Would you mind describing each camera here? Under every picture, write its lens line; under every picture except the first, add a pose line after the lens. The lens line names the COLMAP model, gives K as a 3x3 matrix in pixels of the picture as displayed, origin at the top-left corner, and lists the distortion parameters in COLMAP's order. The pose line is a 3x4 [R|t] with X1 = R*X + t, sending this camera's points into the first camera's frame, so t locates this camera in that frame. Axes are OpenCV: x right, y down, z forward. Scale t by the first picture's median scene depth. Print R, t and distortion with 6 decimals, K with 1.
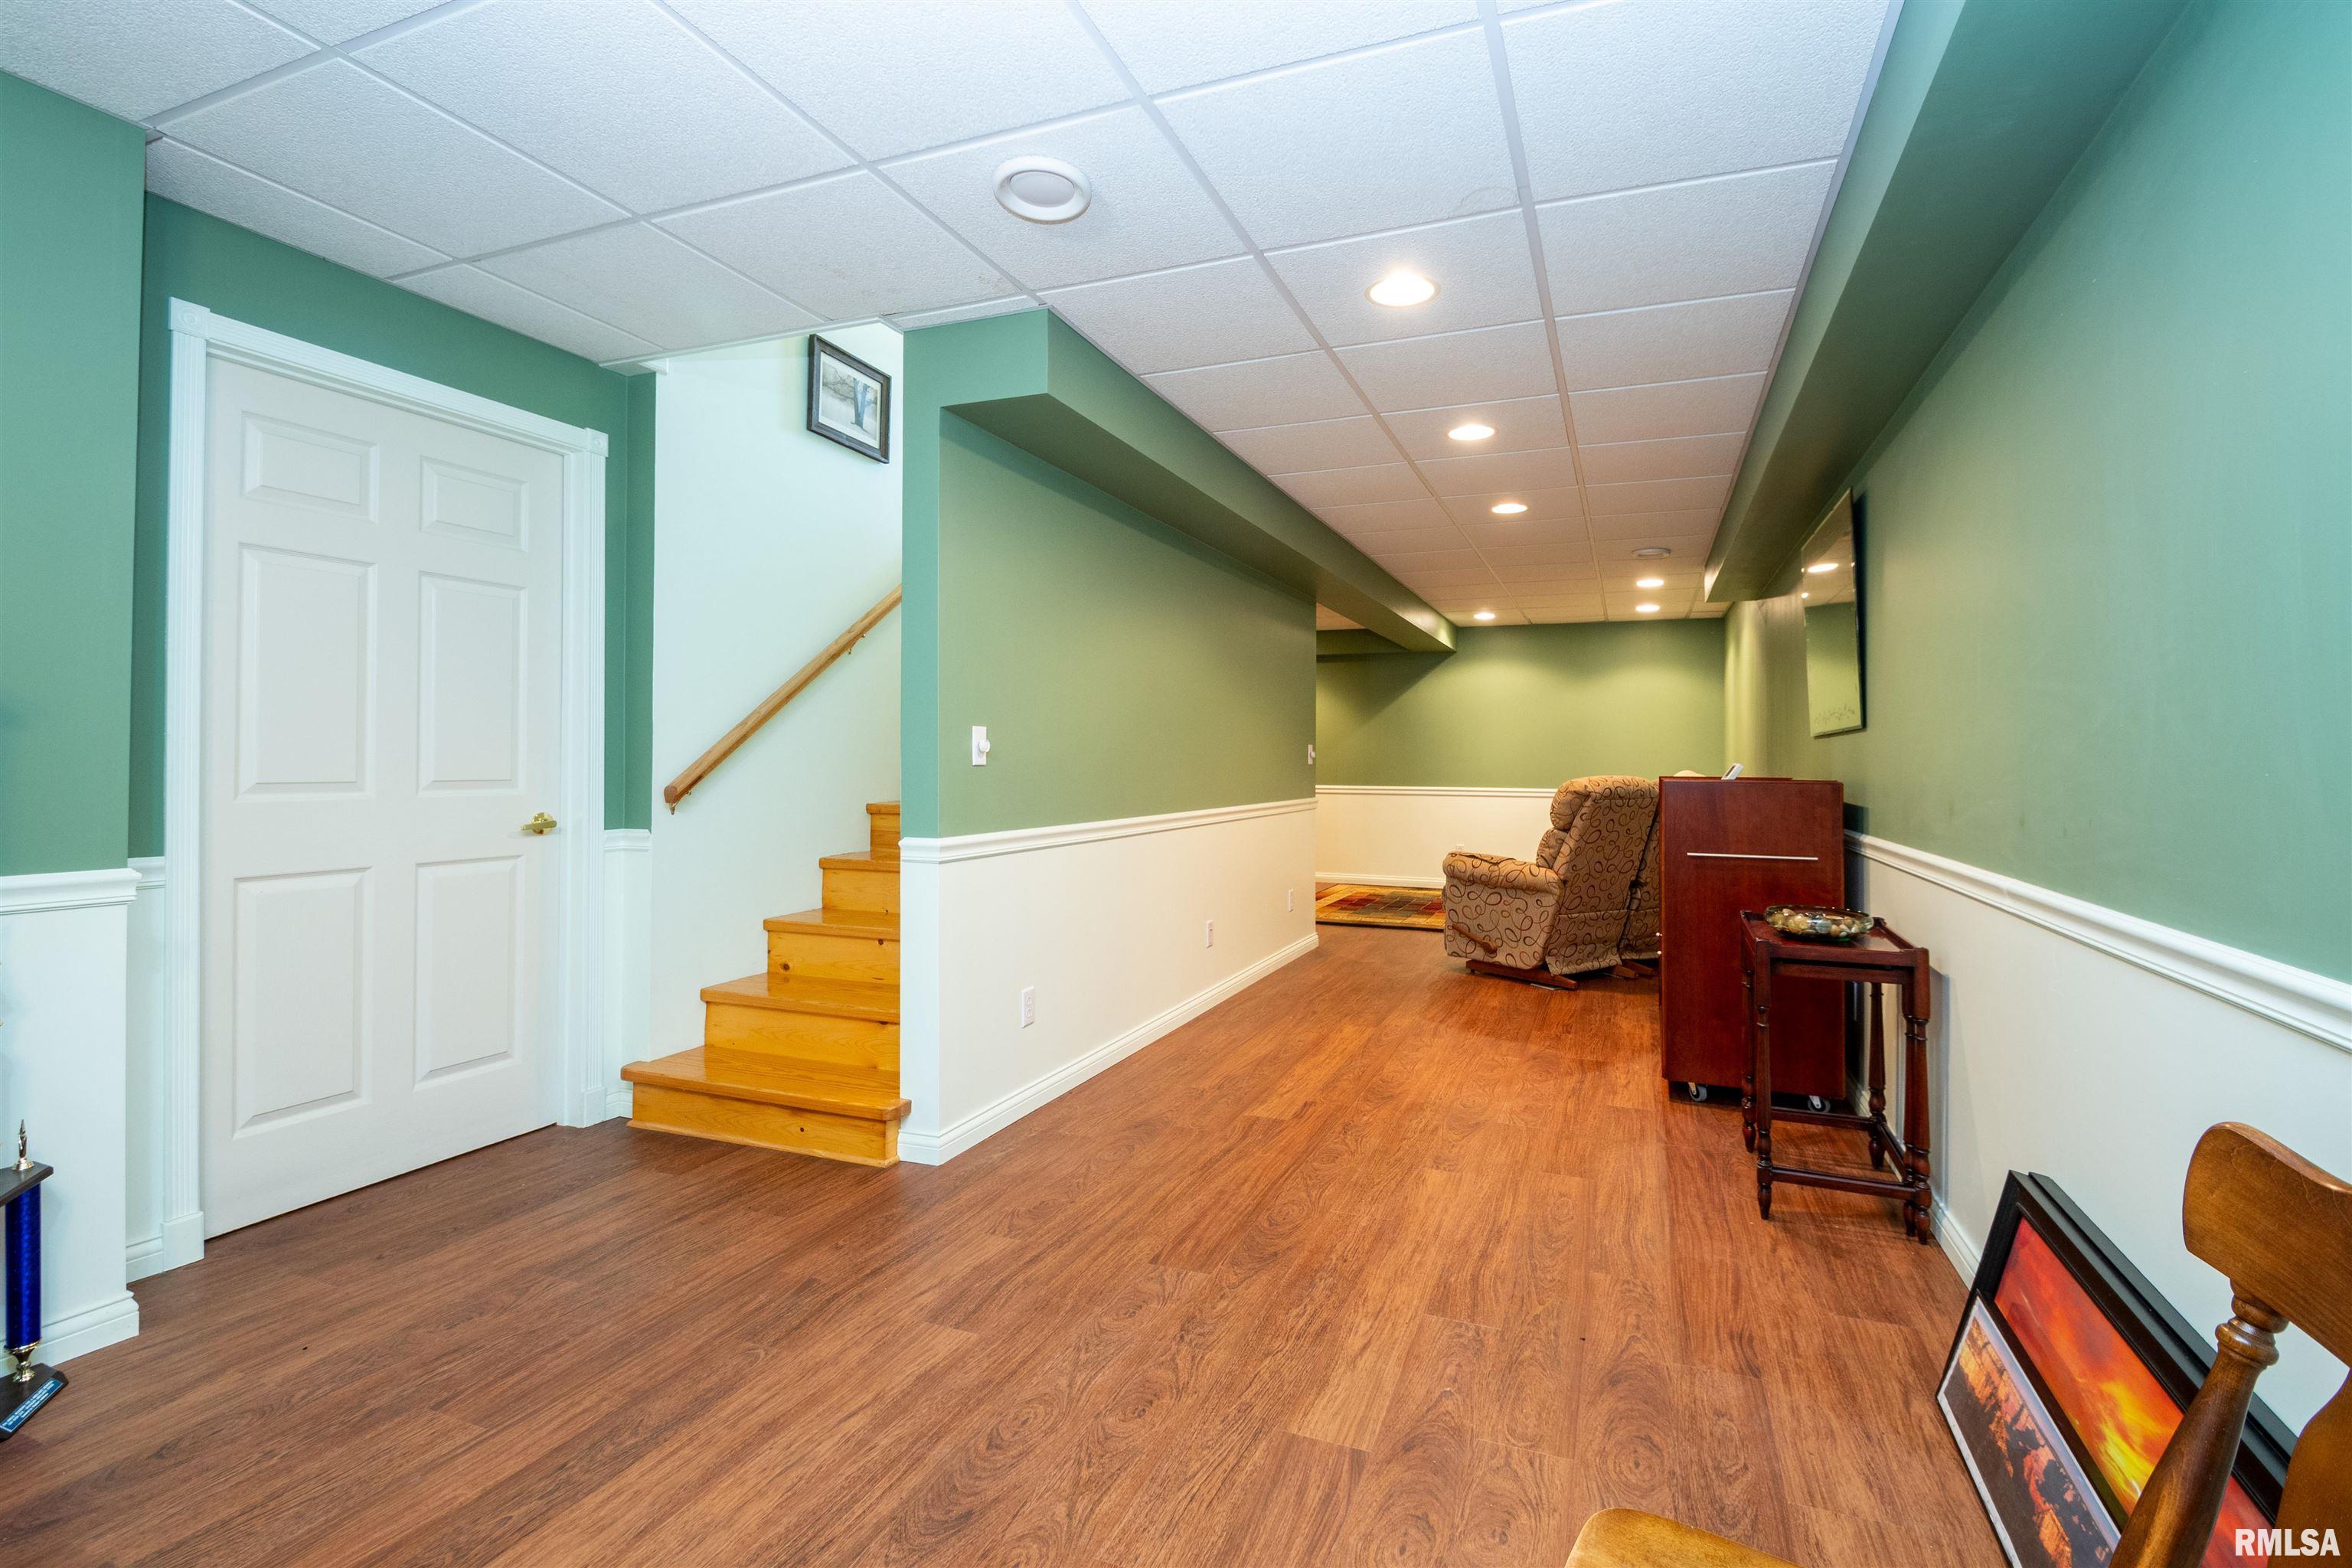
lens RADIAL K [[1051.2, 0, 1184.0], [0, 1051.2, 763.9], [0, 0, 1]] dist [-0.001538, -0.004399]
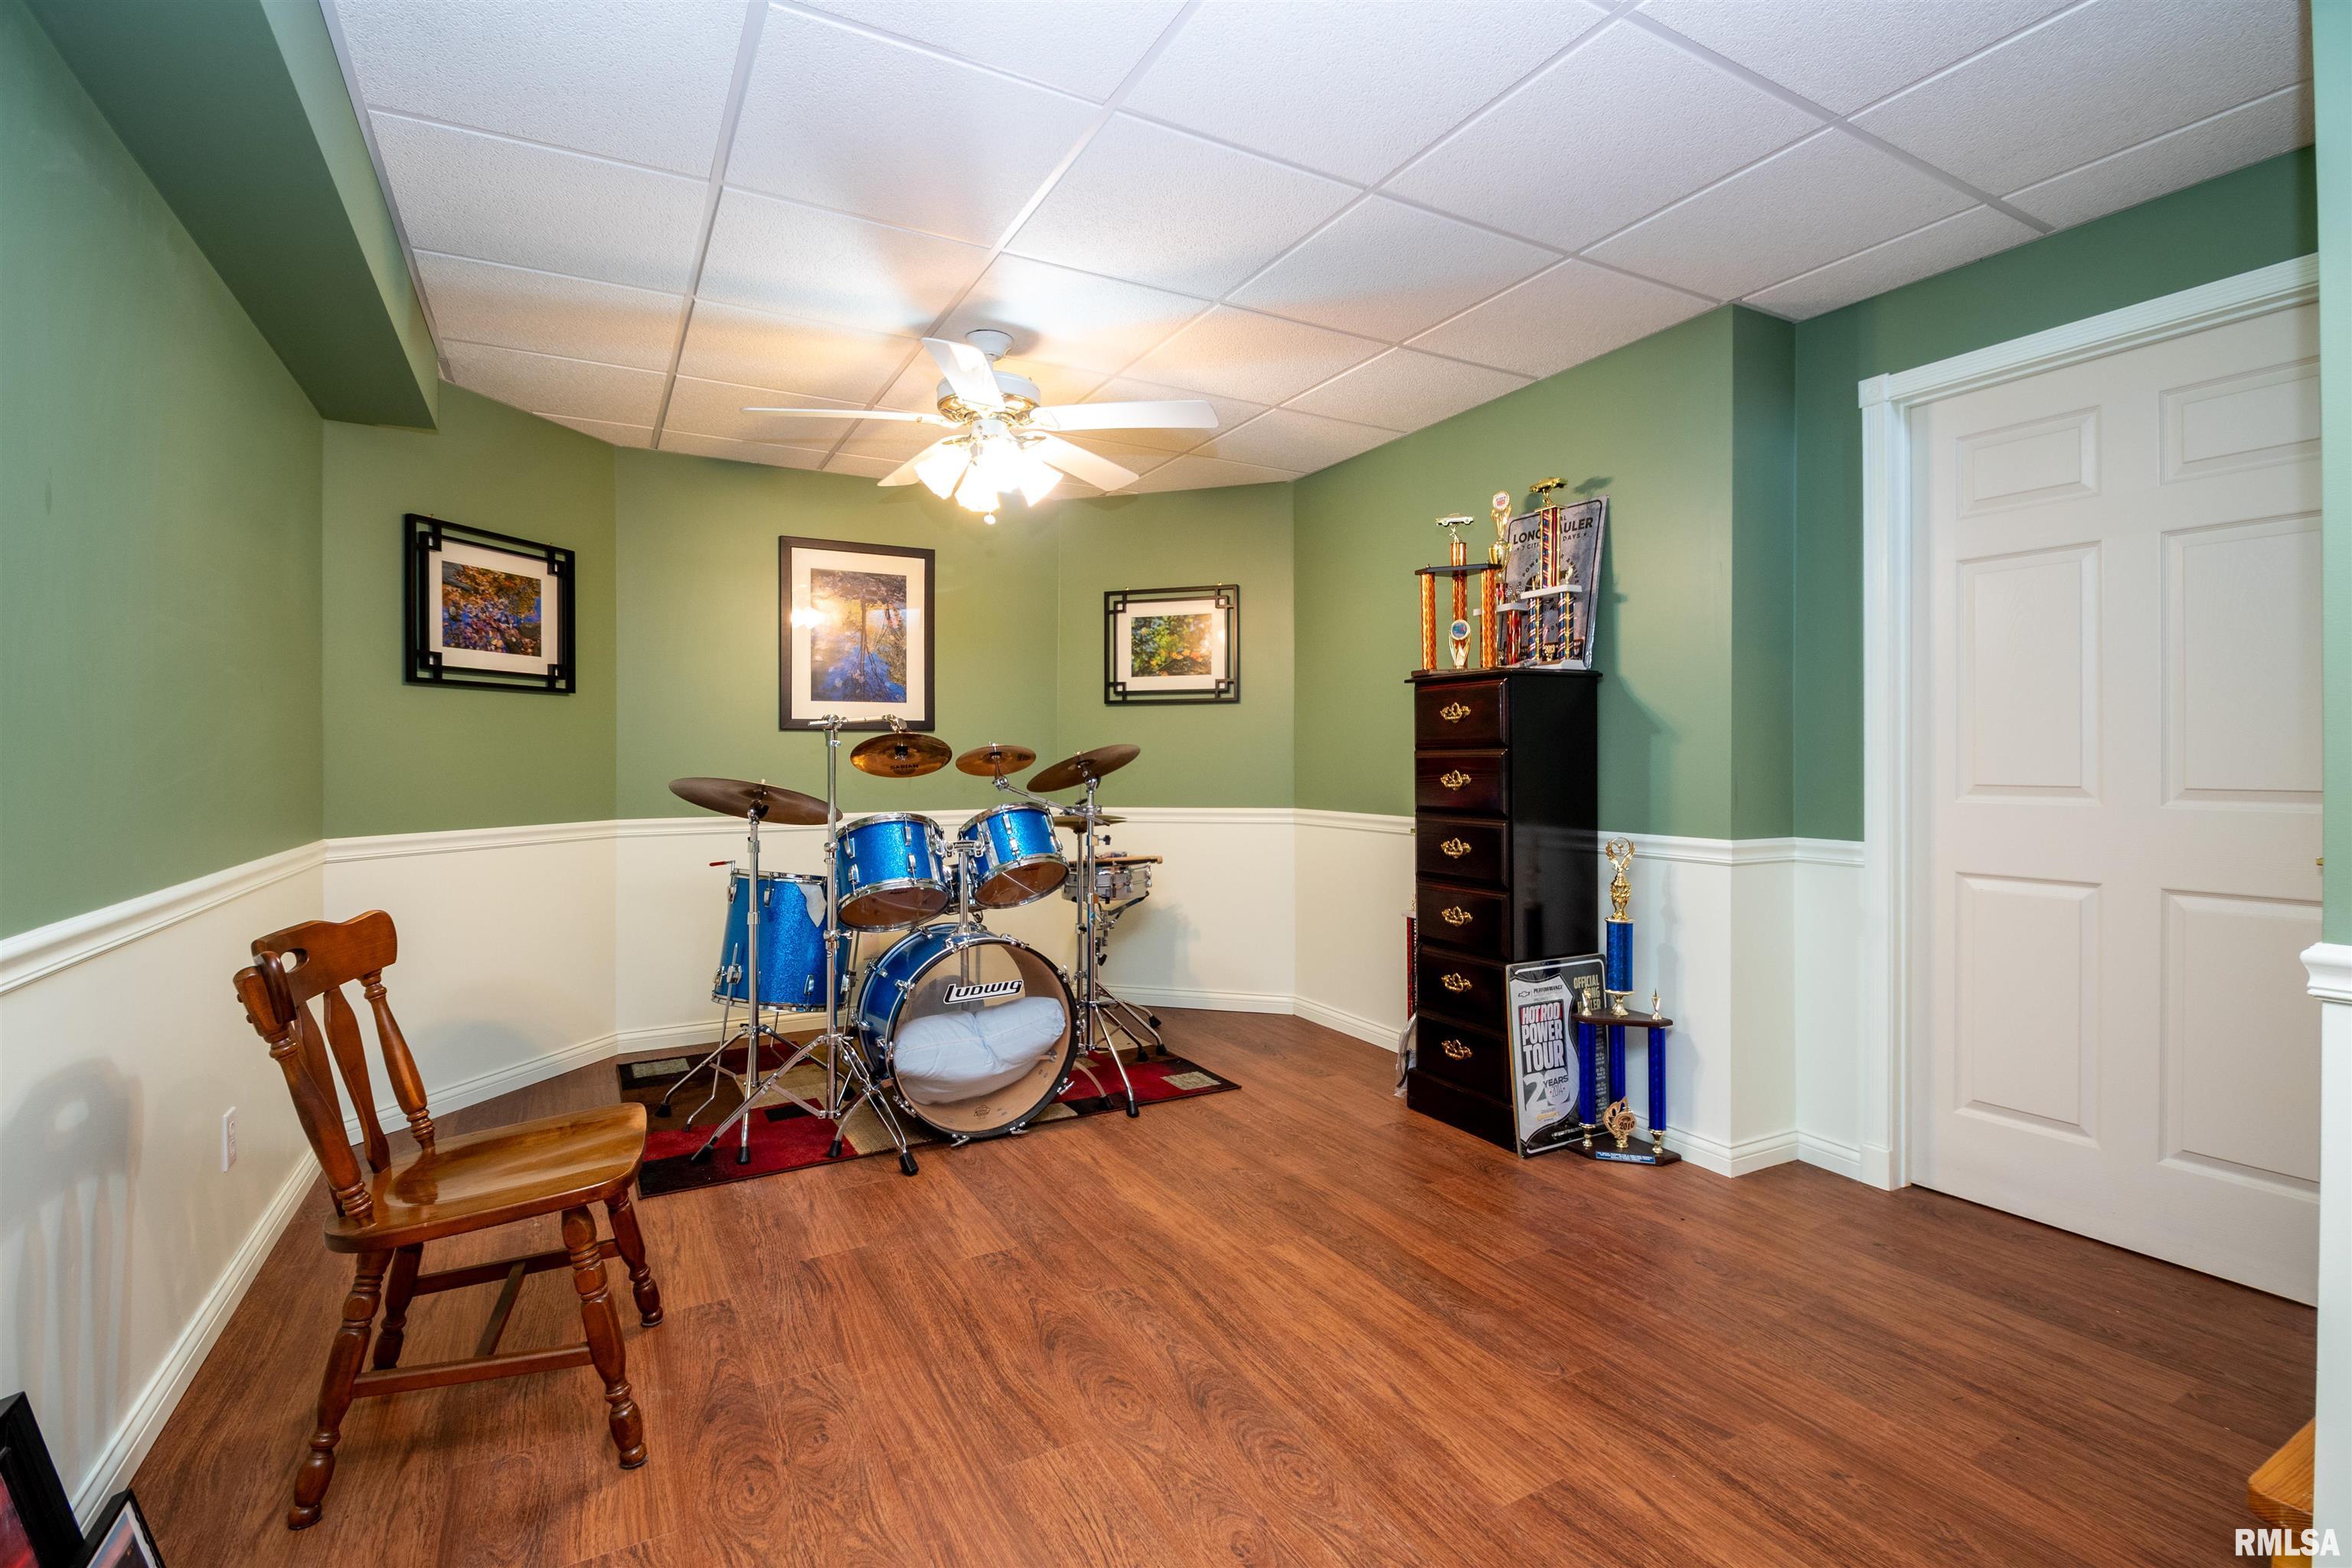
lens RADIAL K [[1051.2, 0, 1173.2], [0, 1051.2, 775.9], [0, 0, 1]] dist [-0.001538, -0.004399]
pose [[-0.617651, 0.004910, -0.786437, 0.592211], [-0.001068, 0.999974, 0.007083, 0.003897], [0.786451, 0.005215, -0.617630, 1.367402]]
